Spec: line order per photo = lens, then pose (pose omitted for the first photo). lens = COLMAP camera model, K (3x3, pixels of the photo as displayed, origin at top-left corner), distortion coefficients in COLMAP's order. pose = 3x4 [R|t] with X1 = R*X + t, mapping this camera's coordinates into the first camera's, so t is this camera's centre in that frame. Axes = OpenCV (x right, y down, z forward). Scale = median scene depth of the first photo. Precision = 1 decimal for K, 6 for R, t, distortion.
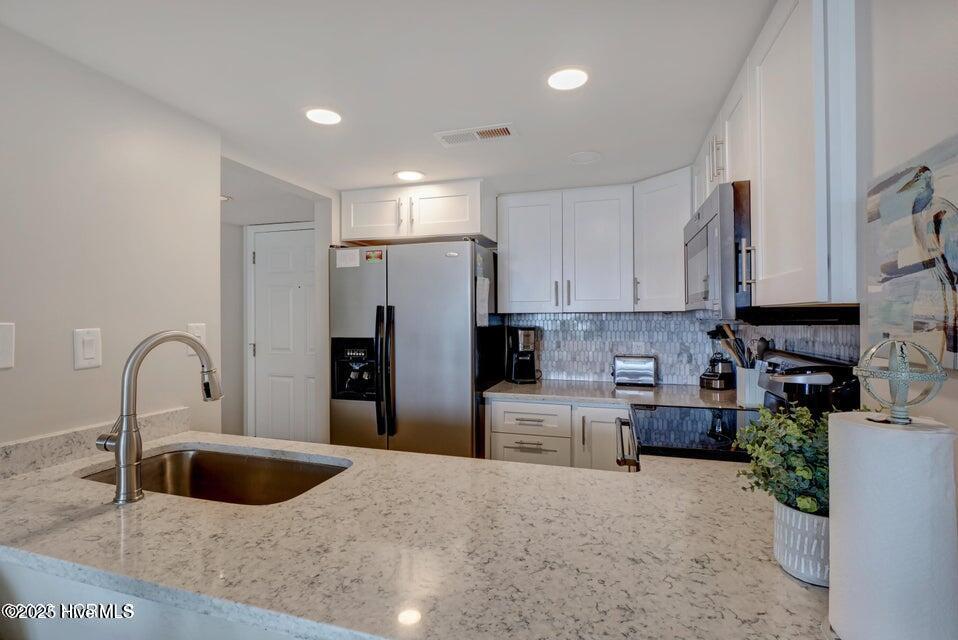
lens RADIAL K [[454.9, 0, 475.2], [0, 454.9, 320.6], [0, 0, 1]] dist [-0.012994, -0.000243]
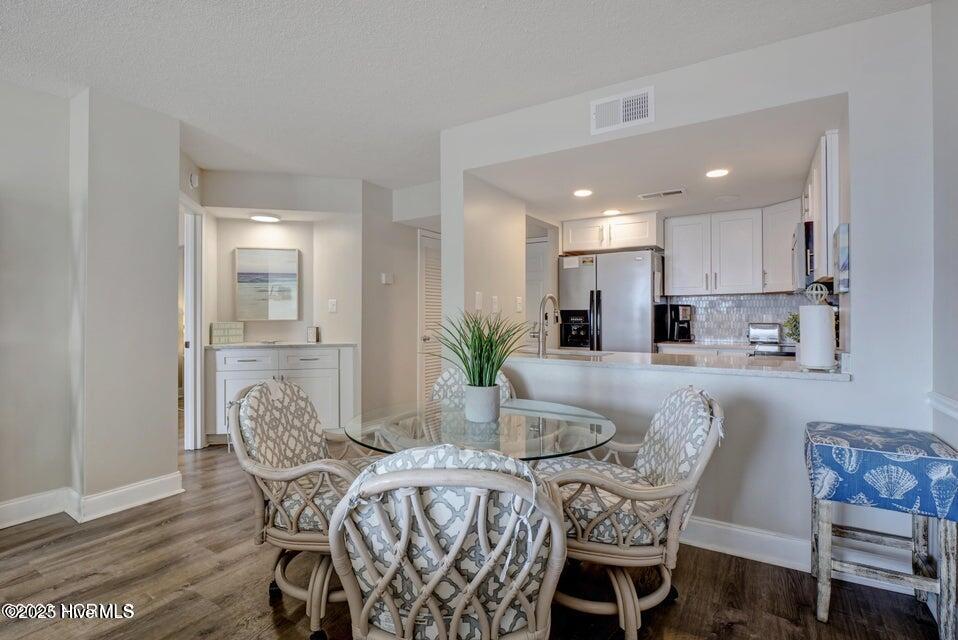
lens RADIAL K [[454.9, 0, 478.5], [0, 454.9, 320.8], [0, 0, 1]] dist [-0.012994, -0.000243]
pose [[0.964321, 0.002233, -0.264727, -0.340412], [-0.001251, 0.999992, 0.003877, 0.145278], [0.264734, -0.003408, 0.964316, -1.456079]]
